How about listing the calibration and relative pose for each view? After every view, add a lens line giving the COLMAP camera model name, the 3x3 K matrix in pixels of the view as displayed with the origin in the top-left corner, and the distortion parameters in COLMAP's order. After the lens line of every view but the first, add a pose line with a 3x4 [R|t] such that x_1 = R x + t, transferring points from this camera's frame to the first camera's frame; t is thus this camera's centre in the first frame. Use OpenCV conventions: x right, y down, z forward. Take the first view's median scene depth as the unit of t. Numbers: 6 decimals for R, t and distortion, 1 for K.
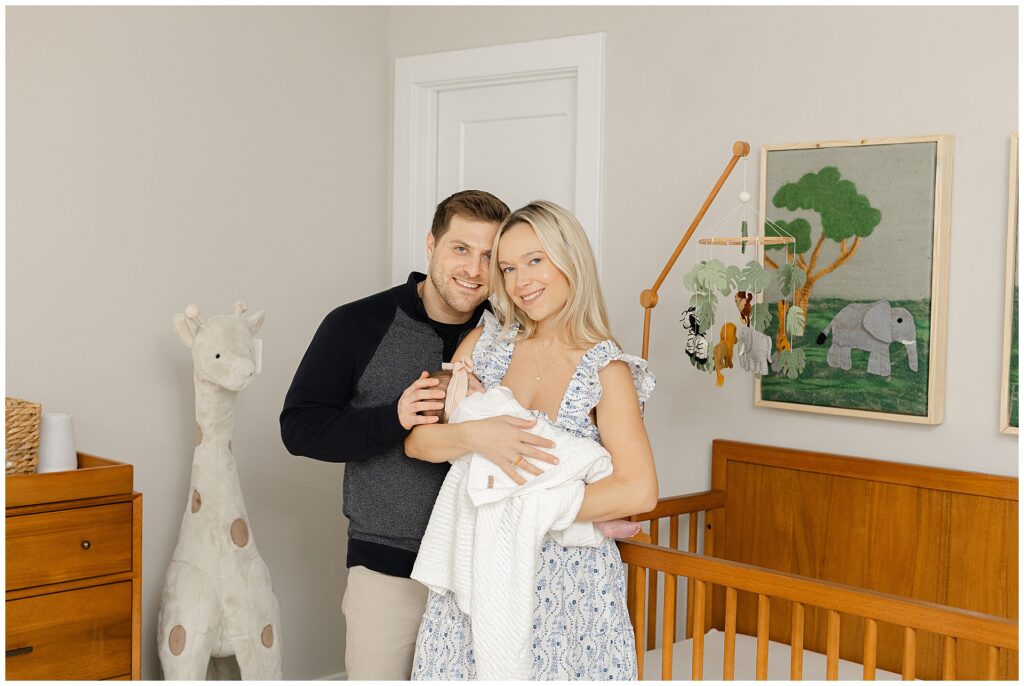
lens RADIAL K [[1509.6, 0, 512.0], [0, 1509.6, 343.0], [0, 0, 1]] dist [0.084957, -0.060732]
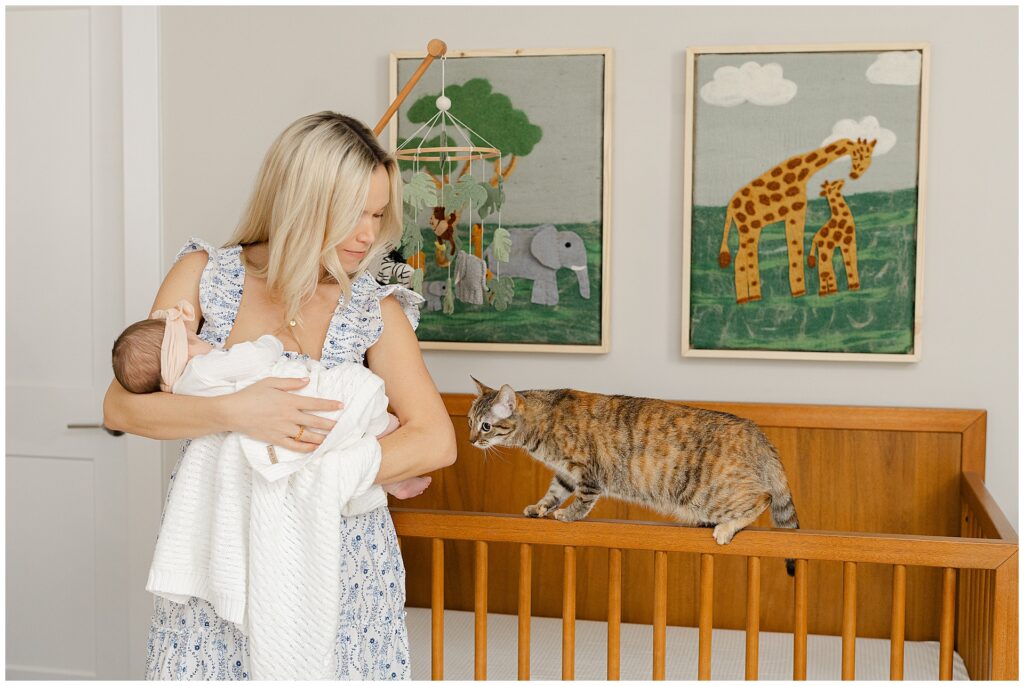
lens RADIAL K [[1509.6, 0, 512.0], [0, 1509.6, 343.0], [0, 0, 1]] dist [0.084957, -0.060732]
pose [[0.819304, -0.048702, 0.571287, -0.303061], [0.040885, 0.998812, 0.026514, 0.019139], [-0.571900, 0.001634, 0.820322, 0.248180]]
